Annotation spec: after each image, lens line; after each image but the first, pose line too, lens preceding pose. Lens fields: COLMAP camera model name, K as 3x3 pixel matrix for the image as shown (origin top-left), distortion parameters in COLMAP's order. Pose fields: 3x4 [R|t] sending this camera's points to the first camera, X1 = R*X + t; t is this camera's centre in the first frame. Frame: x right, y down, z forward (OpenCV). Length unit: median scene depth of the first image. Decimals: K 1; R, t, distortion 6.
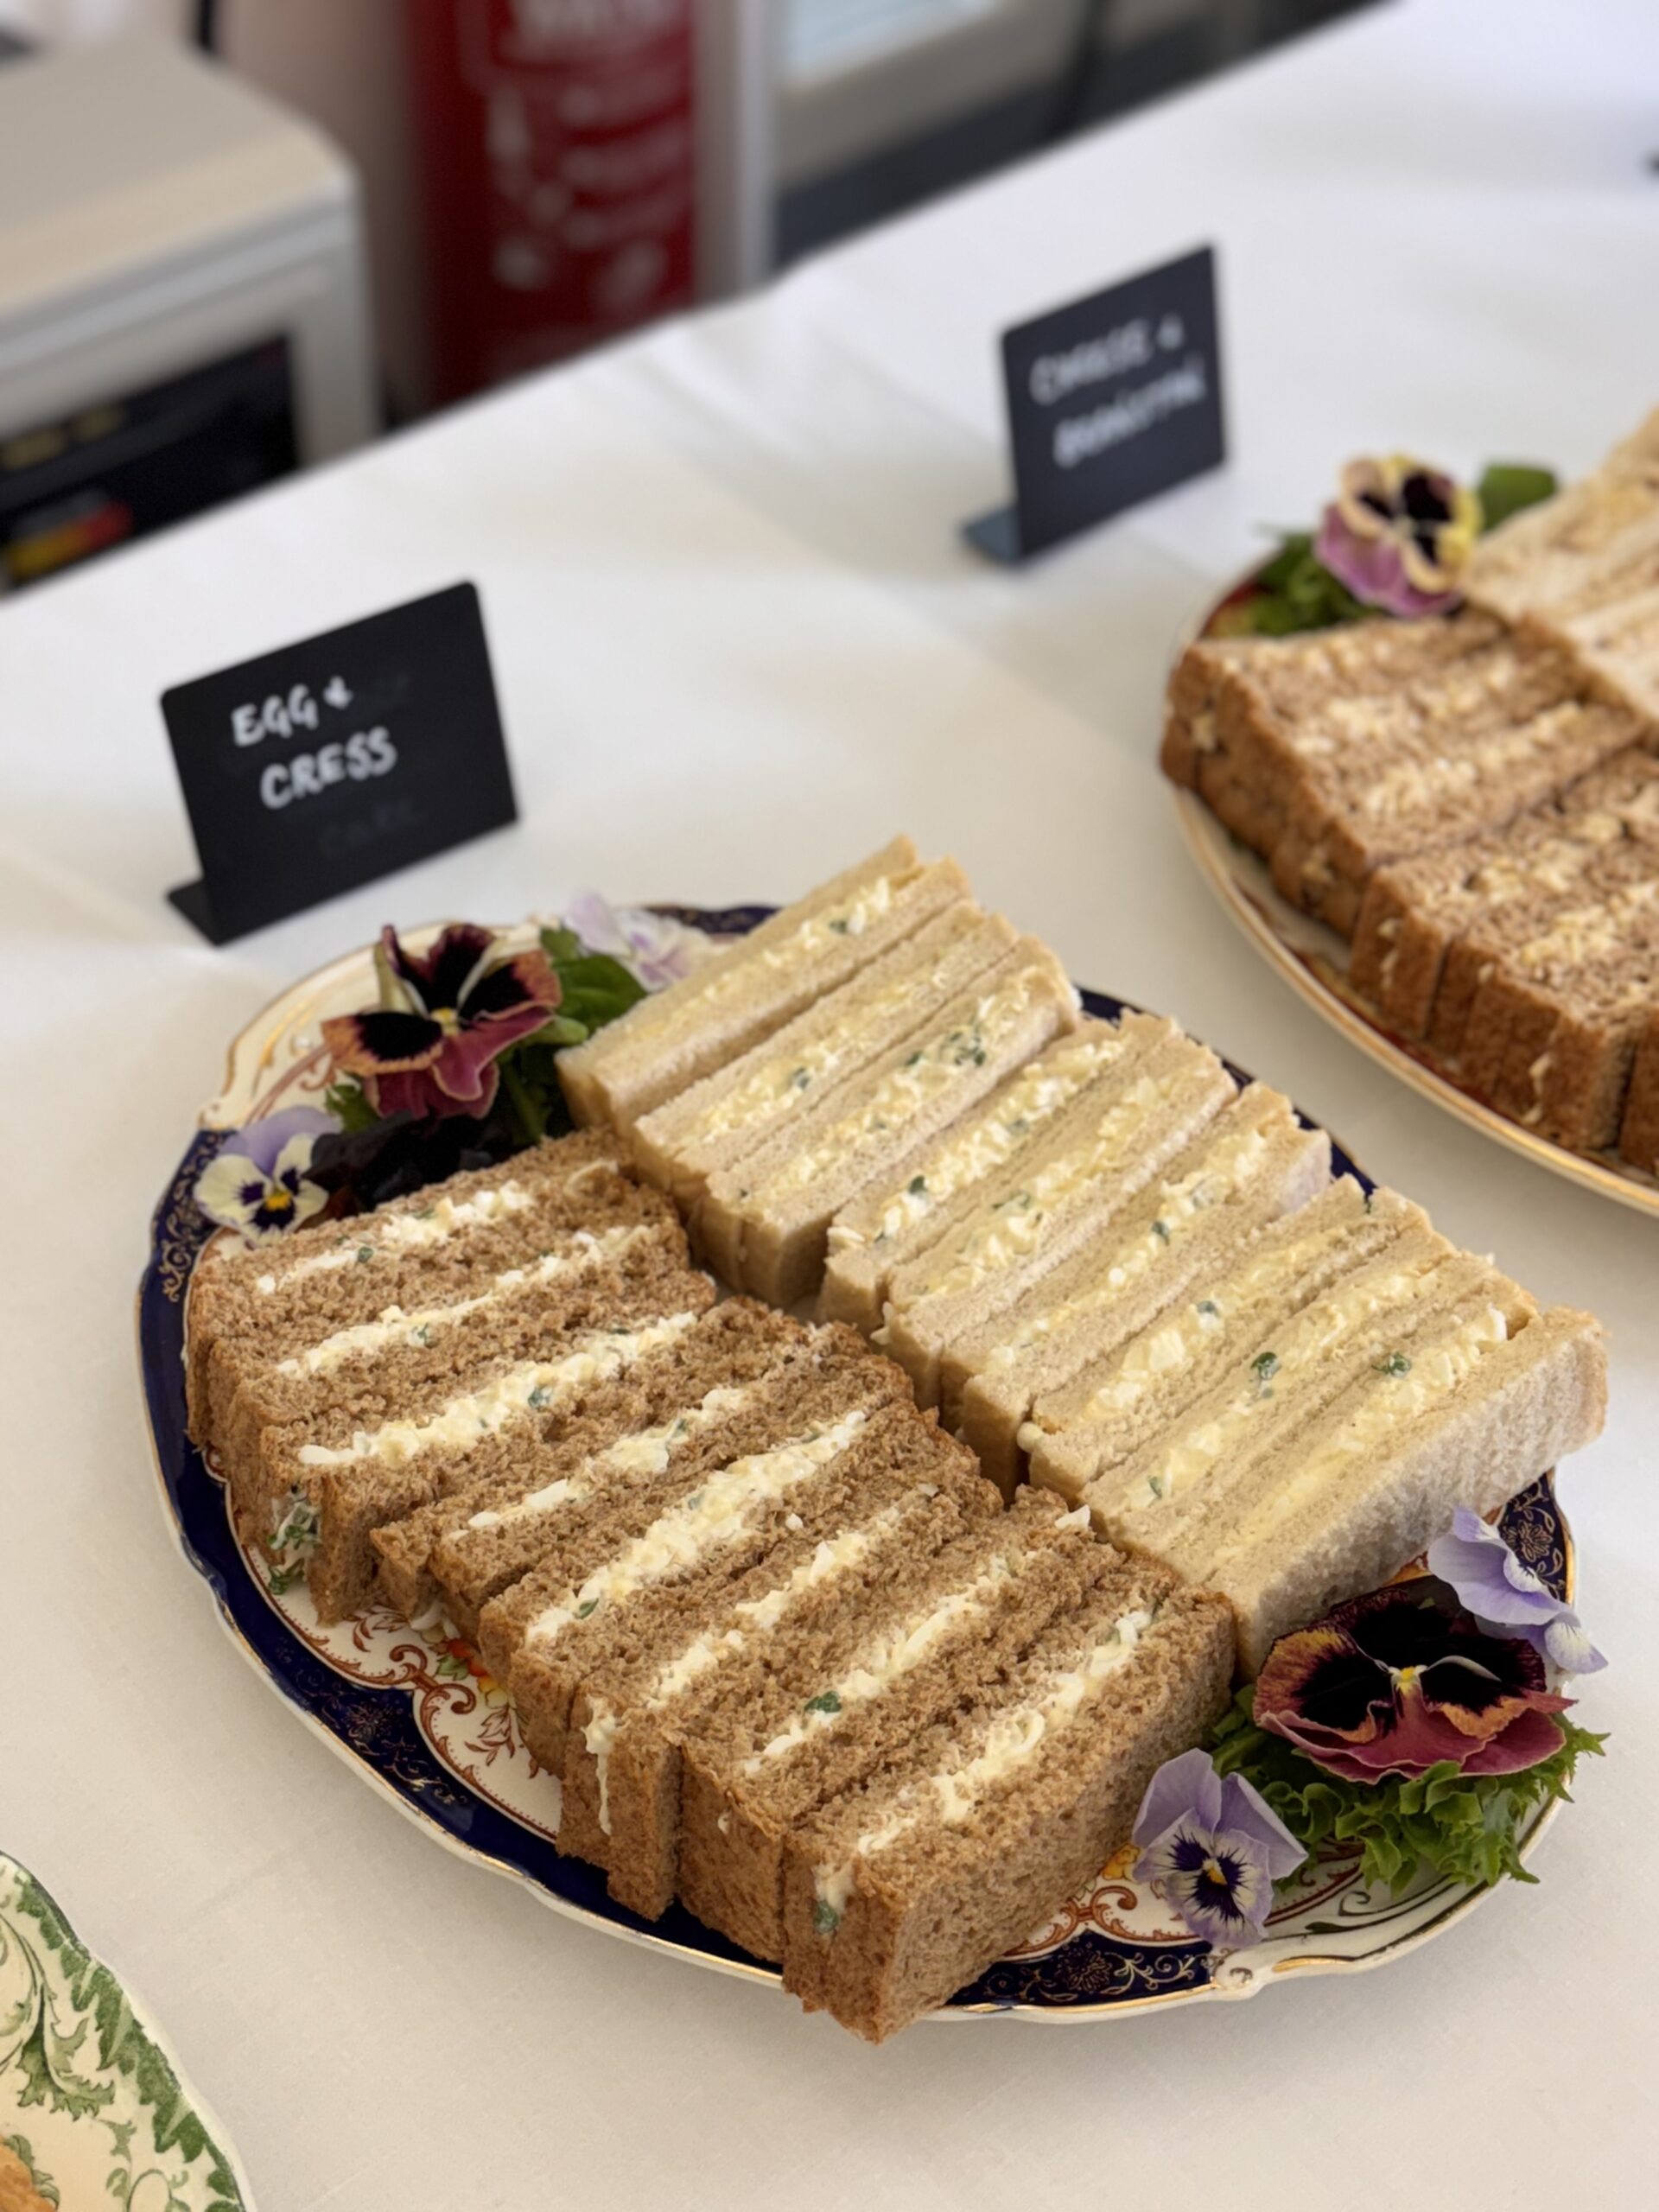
lens RADIAL K [[3044.7, 0, 836.5], [0, 3044.7, 1118.5], [0, 0, 1]] dist [0.102948, 0.000000]
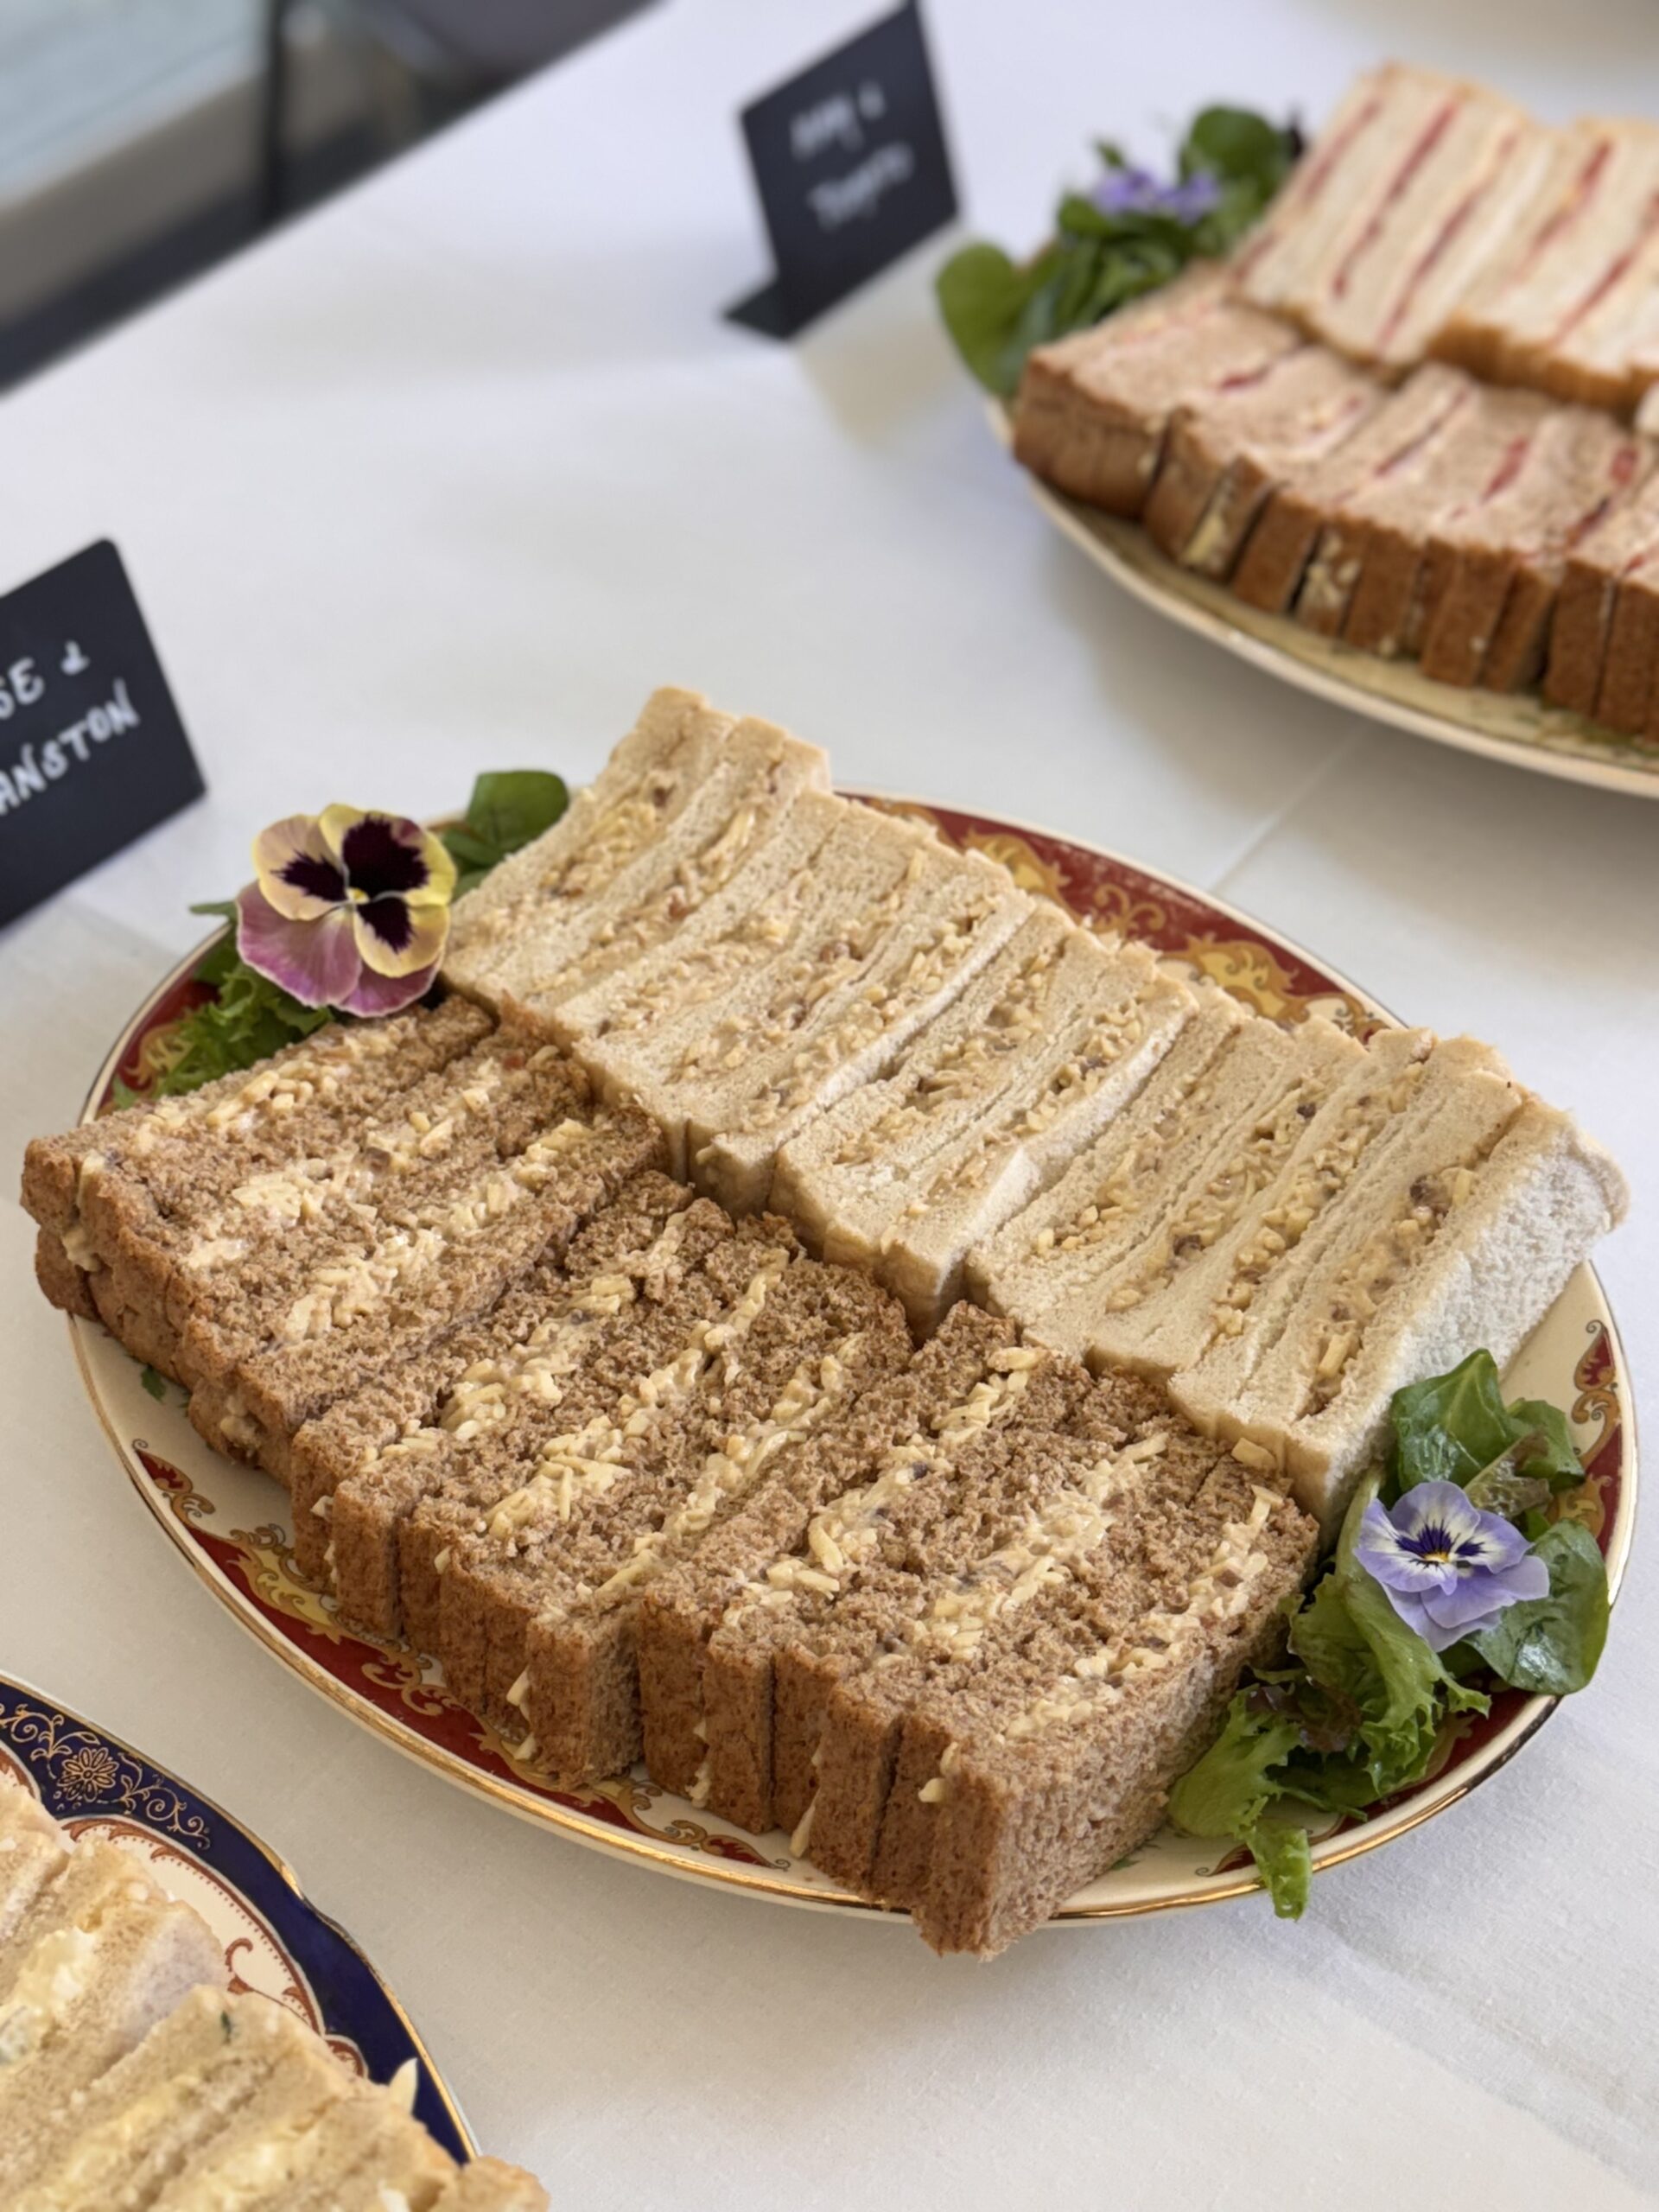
lens RADIAL K [[3044.7, 0, 836.8], [0, 3044.7, 1110.9], [0, 0, 1]] dist [0.102948, 0.000000]
pose [[0.977819, -0.167296, 0.126021, 0.230783], [0.167319, 0.985847, 0.010478, -0.148022], [-0.125990, 0.010840, 0.991972, 0.242972]]
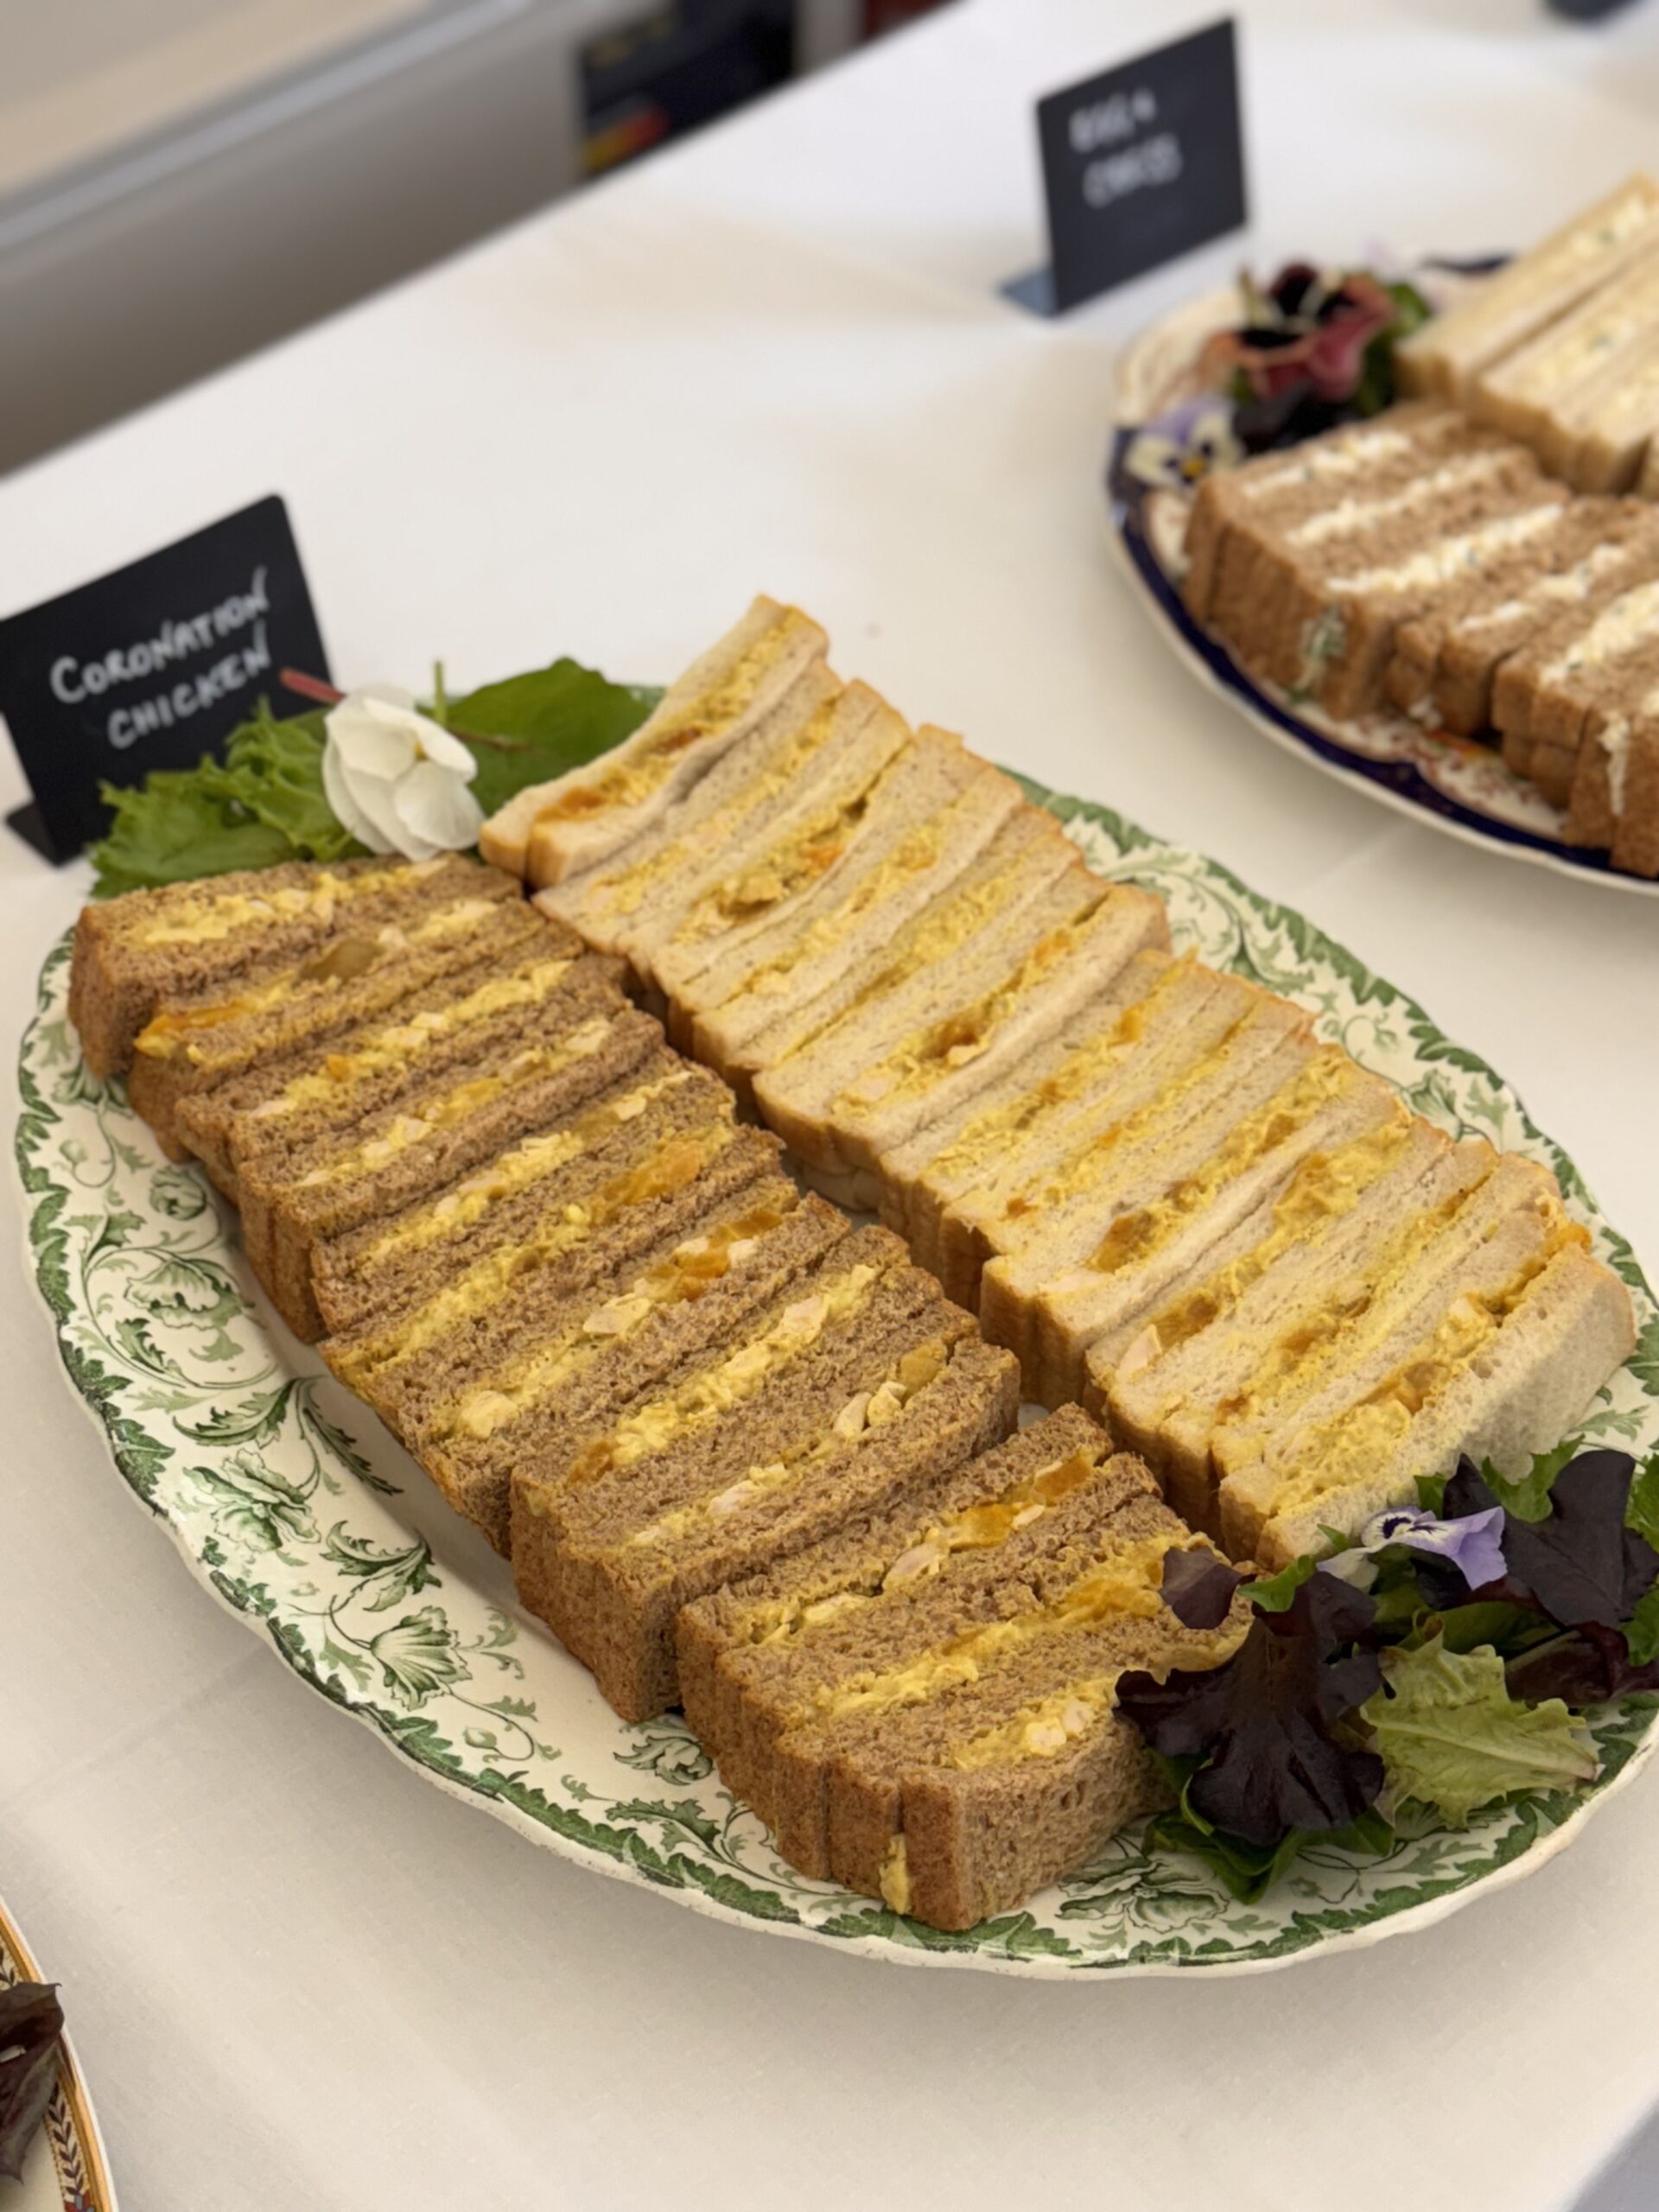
lens RADIAL K [[3044.7, 0, 815.5], [0, 3044.7, 1086.2], [0, 0, 1]] dist [0.102948, 0.000000]
pose [[0.998804, -0.048125, 0.008682, -0.036766], [0.047705, 0.997918, 0.043410, 0.022603], [-0.010753, -0.042944, 0.999020, -0.031337]]
